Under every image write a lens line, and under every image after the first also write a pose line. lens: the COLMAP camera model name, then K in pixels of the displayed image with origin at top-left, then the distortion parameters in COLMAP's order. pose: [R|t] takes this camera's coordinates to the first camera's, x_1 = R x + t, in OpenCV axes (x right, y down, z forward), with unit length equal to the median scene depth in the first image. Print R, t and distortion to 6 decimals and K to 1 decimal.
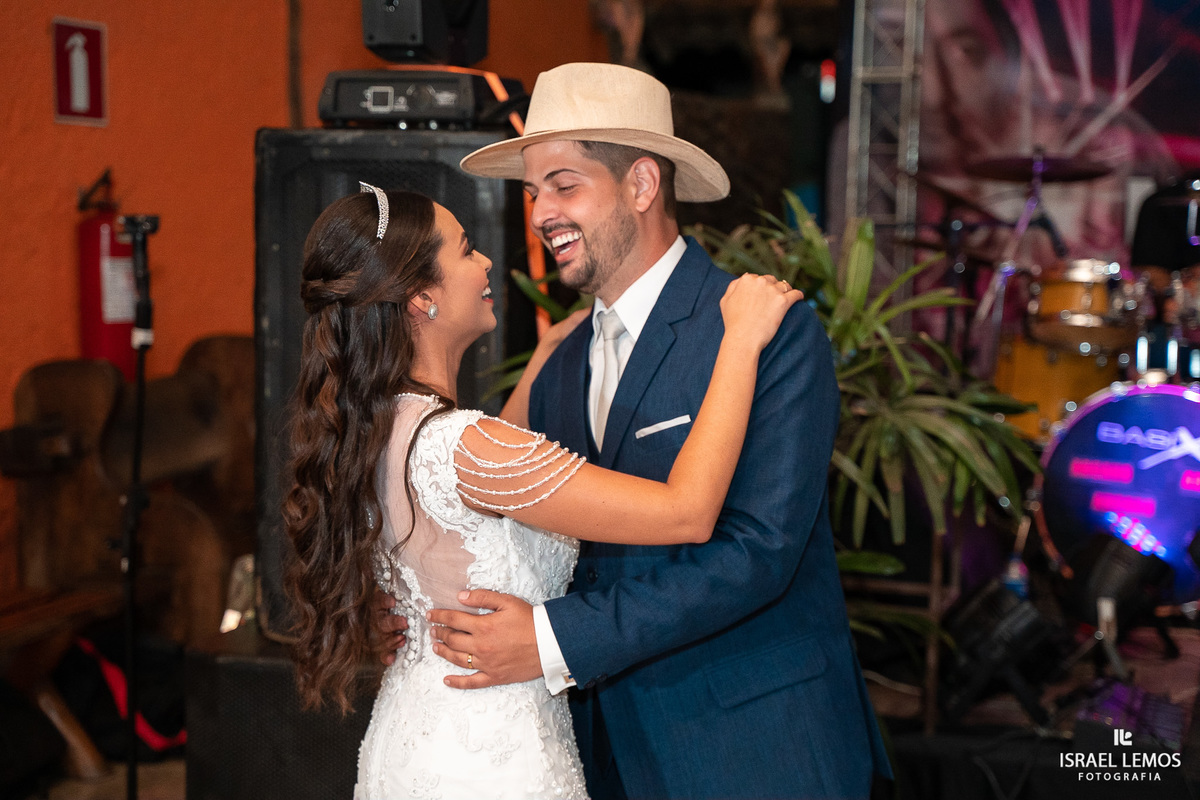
lens RADIAL K [[2176.7, 0, 599.9], [0, 2176.7, 401.2], [0, 0, 1]] dist [0.225331, 0.000000]
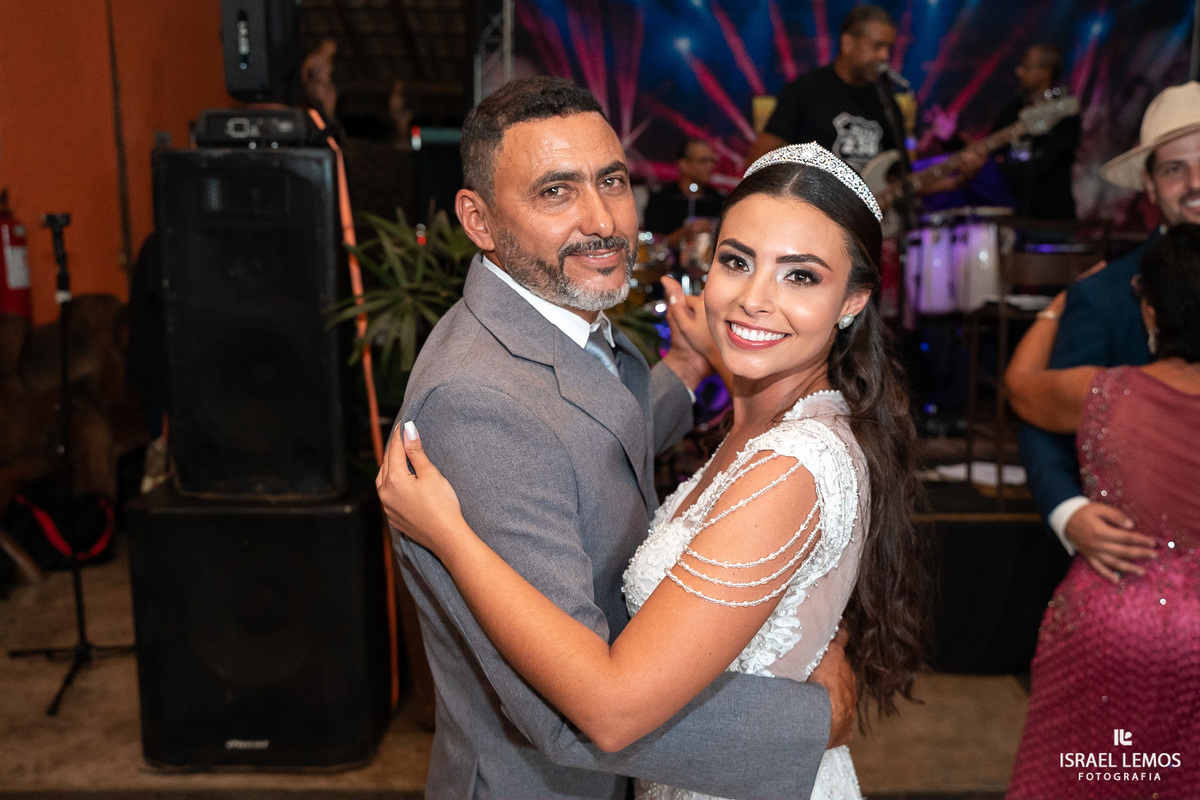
lens RADIAL K [[1226.9, 0, 599.7], [0, 1226.9, 396.5], [0, 0, 1]] dist [-0.017833, 0.000000]
pose [[0.968325, -0.056251, 0.243273, -0.075024], [0.040986, 0.996886, 0.067365, -0.002909], [-0.246305, -0.055261, 0.967616, 0.130897]]
